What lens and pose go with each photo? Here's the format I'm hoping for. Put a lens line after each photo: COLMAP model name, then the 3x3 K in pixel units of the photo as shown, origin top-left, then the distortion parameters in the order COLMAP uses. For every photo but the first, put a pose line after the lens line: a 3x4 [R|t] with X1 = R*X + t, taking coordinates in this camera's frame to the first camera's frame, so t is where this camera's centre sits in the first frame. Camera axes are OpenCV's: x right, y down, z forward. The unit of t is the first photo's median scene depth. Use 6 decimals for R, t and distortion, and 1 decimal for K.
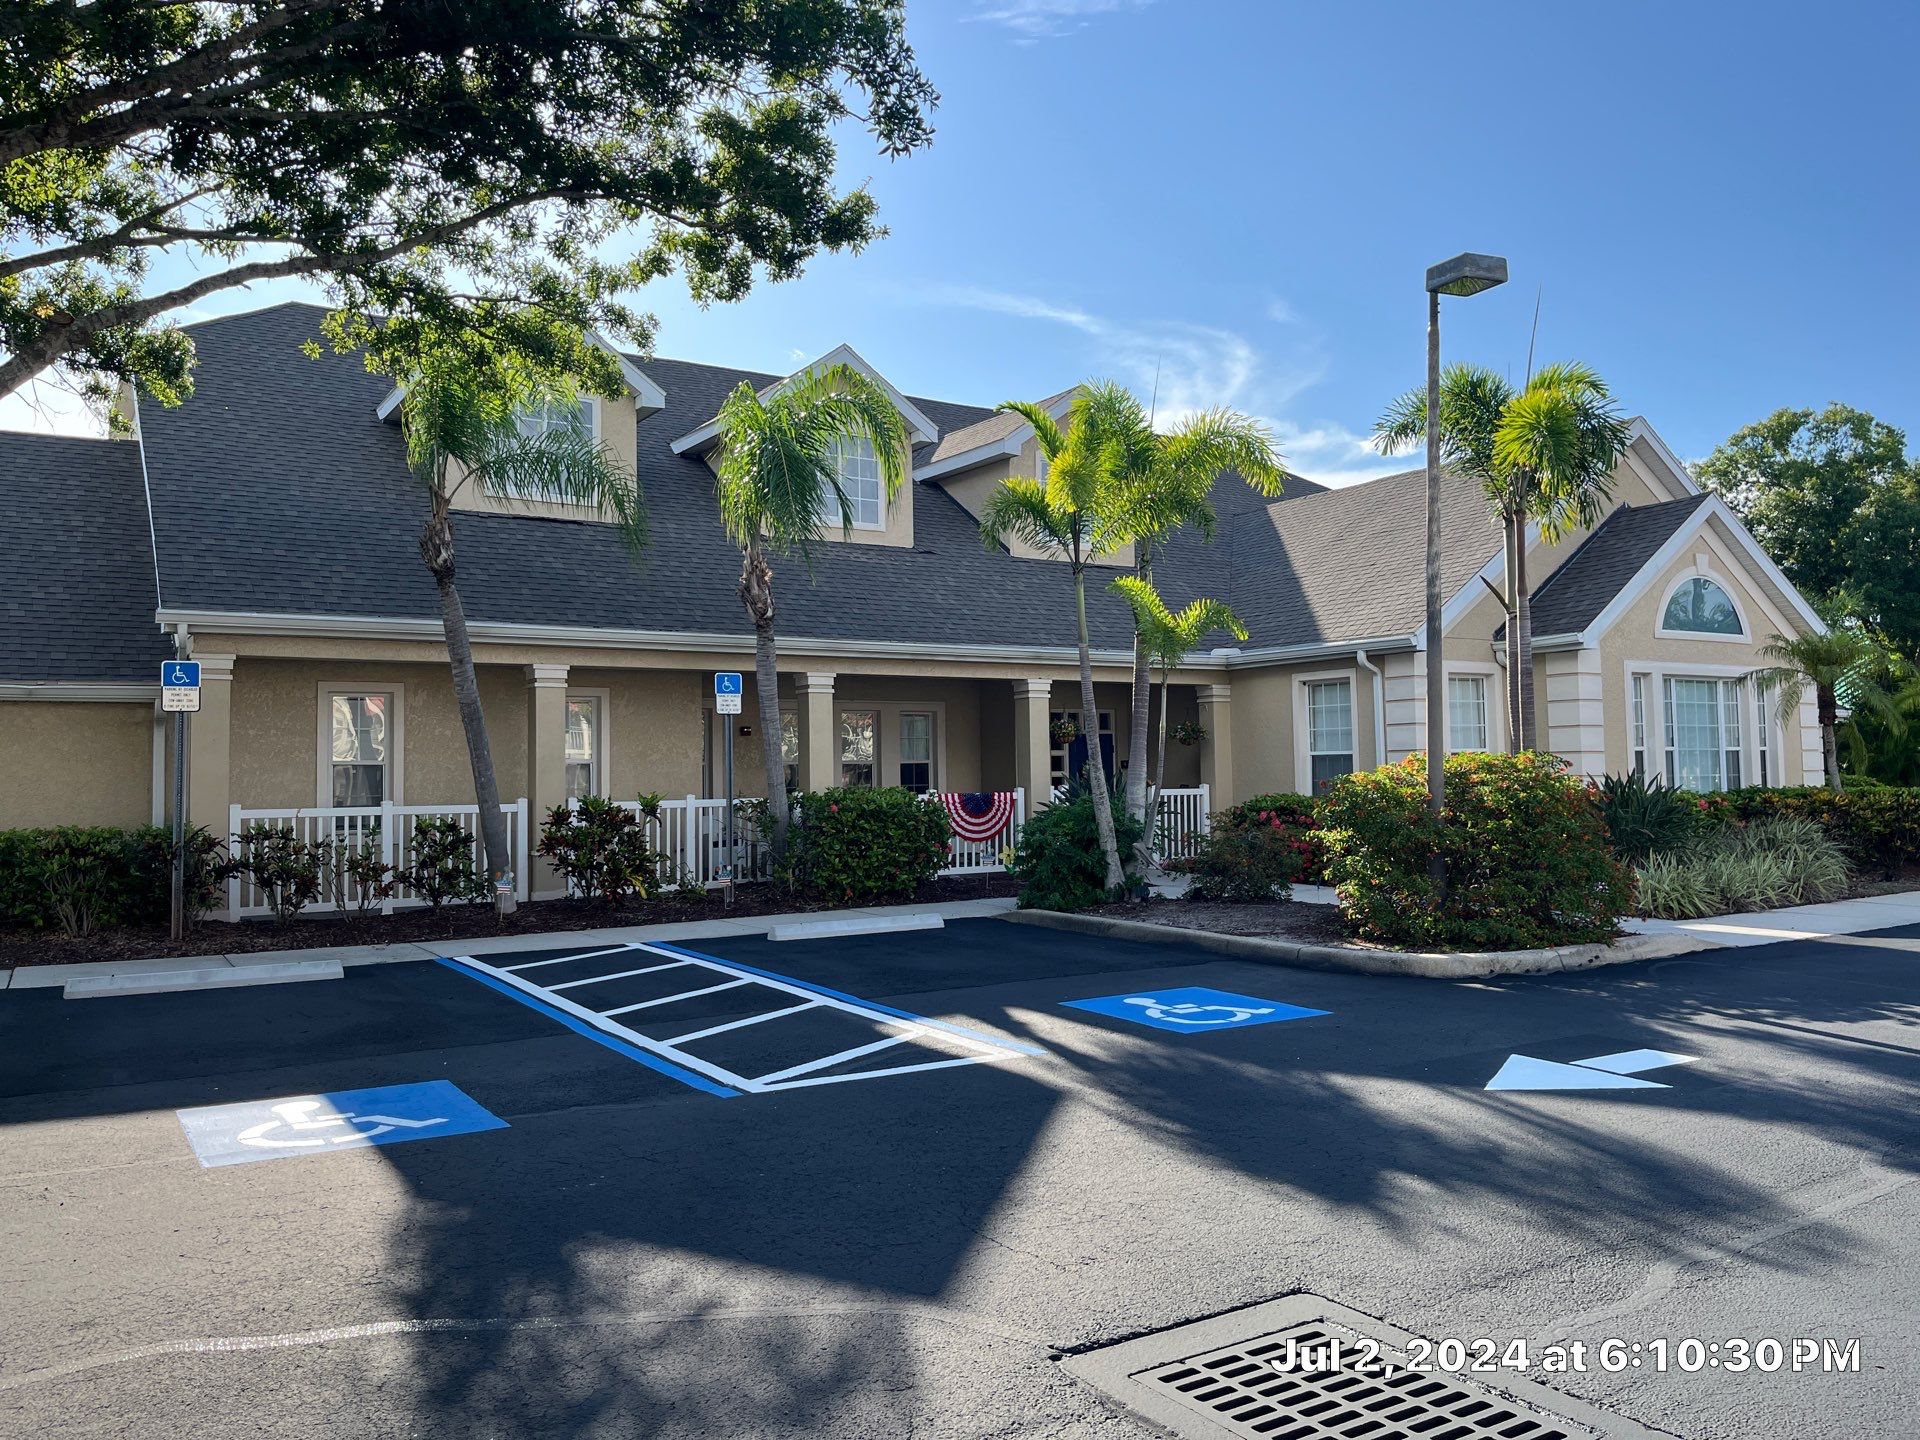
lens RADIAL K [[1432.7, 0, 957.8], [0, 1432.7, 715.5], [0, 0, 1]] dist [-0.003526, -0.002747]
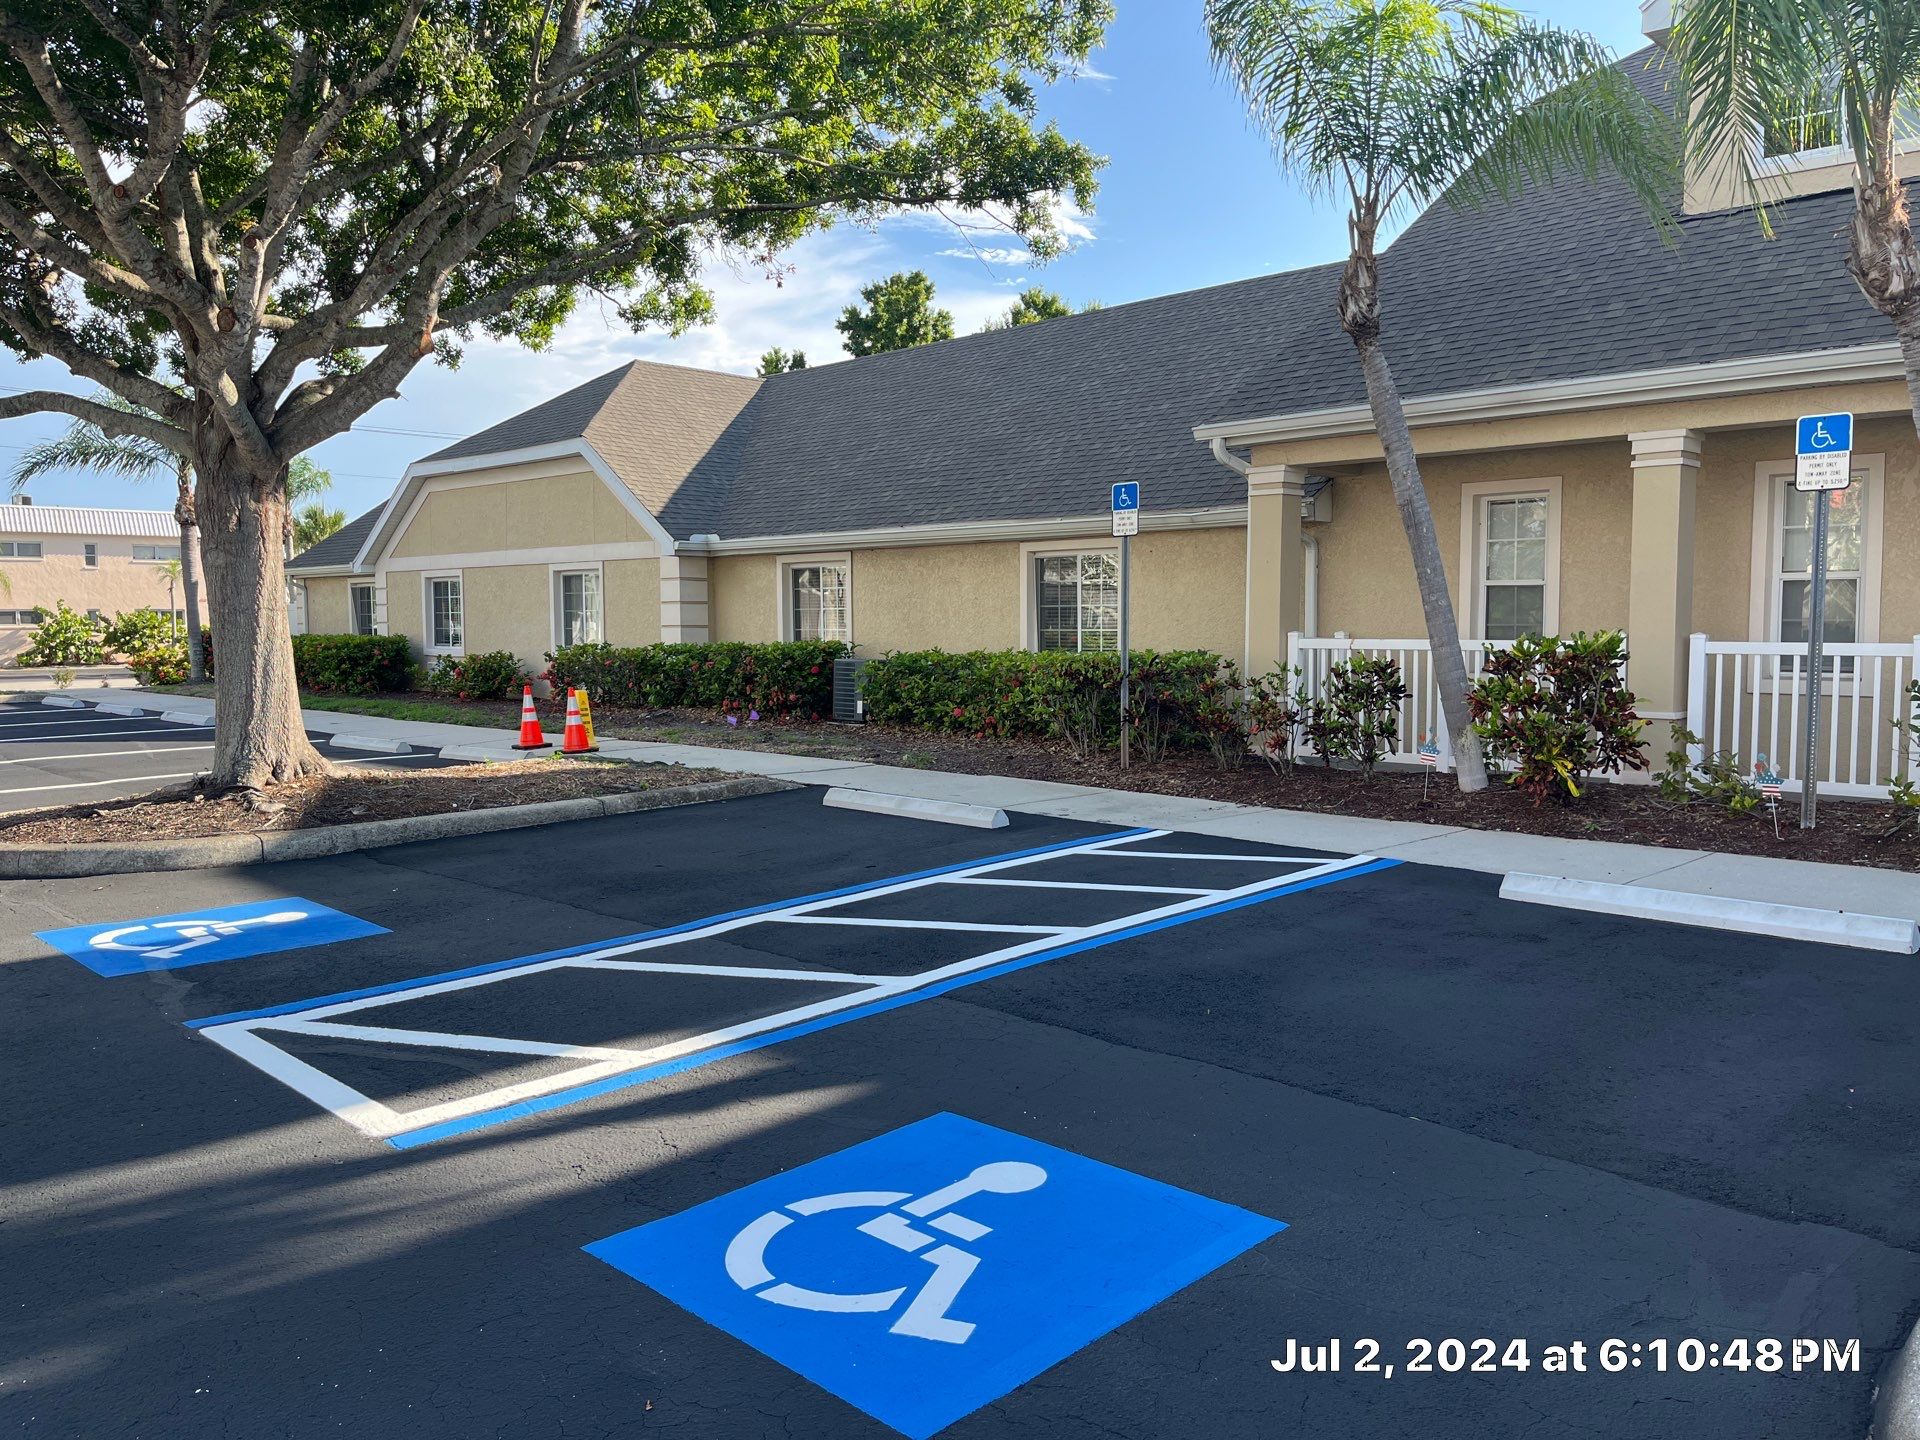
lens RADIAL K [[1432.7, 0, 958.8], [0, 1432.7, 720.4], [0, 0, 1]] dist [-0.003526, -0.002747]
pose [[0.235586, 0.082076, -0.968382, 0.331109], [0.044744, 0.994455, 0.095171, 0.022567], [0.970823, -0.065750, 0.230607, 0.588907]]
